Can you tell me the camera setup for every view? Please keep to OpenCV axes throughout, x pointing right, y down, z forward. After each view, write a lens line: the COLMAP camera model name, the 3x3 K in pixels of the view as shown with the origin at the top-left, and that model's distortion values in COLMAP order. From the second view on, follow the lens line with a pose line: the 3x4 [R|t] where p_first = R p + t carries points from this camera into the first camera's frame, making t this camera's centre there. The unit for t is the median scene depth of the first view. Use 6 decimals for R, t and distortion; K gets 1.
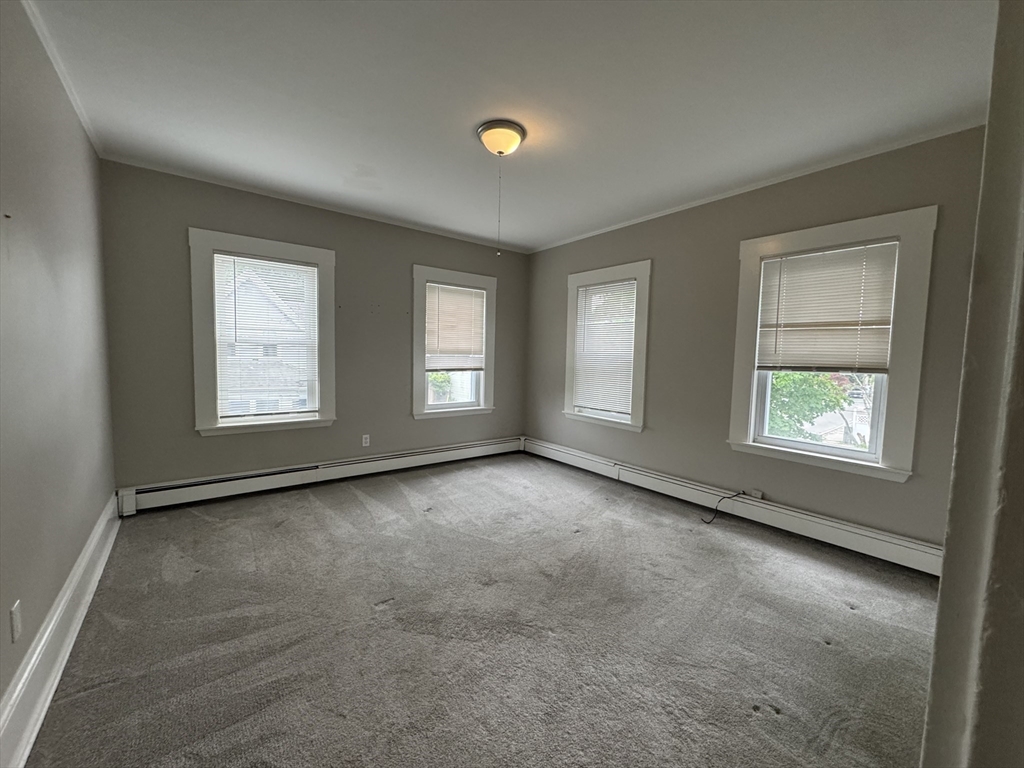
lens RADIAL K [[409.5, 0, 518.4], [0, 409.5, 384.7], [0, 0, 1]] dist [-0.002390, -0.000032]
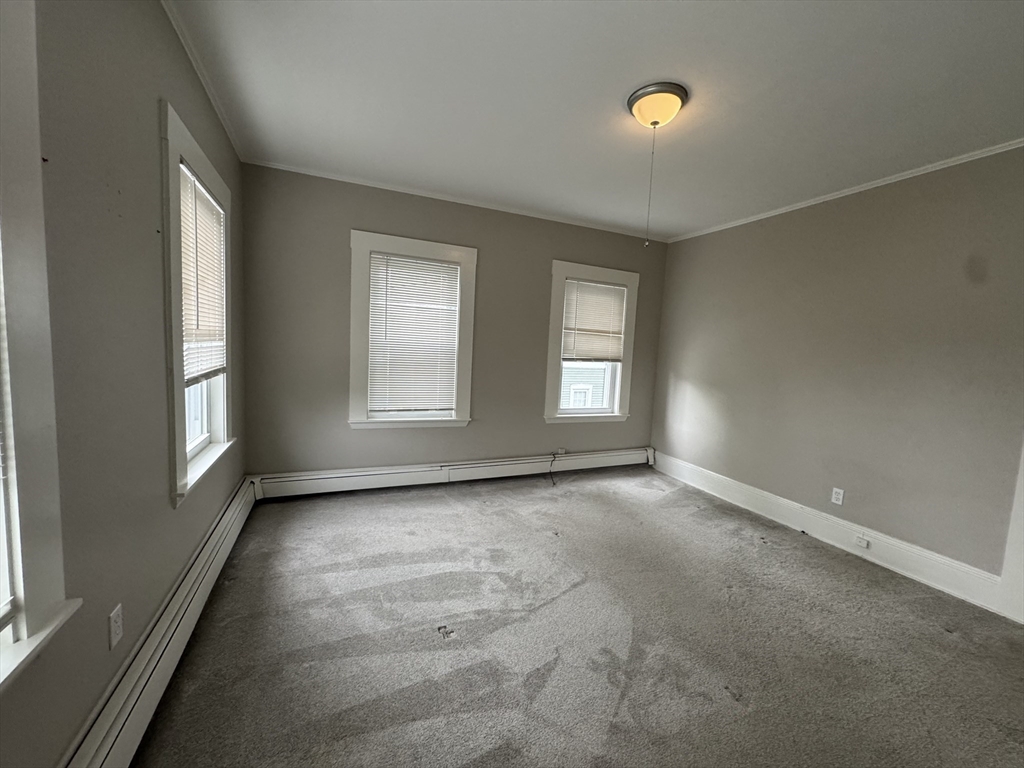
lens RADIAL K [[409.5, 0, 517.0], [0, 409.5, 382.6], [0, 0, 1]] dist [-0.002390, -0.000032]
pose [[0.250801, -0.095922, 0.963275, -0.663358], [0.023526, 0.995389, 0.092995, -0.082300], [-0.967753, -0.000662, 0.251901, 0.704381]]
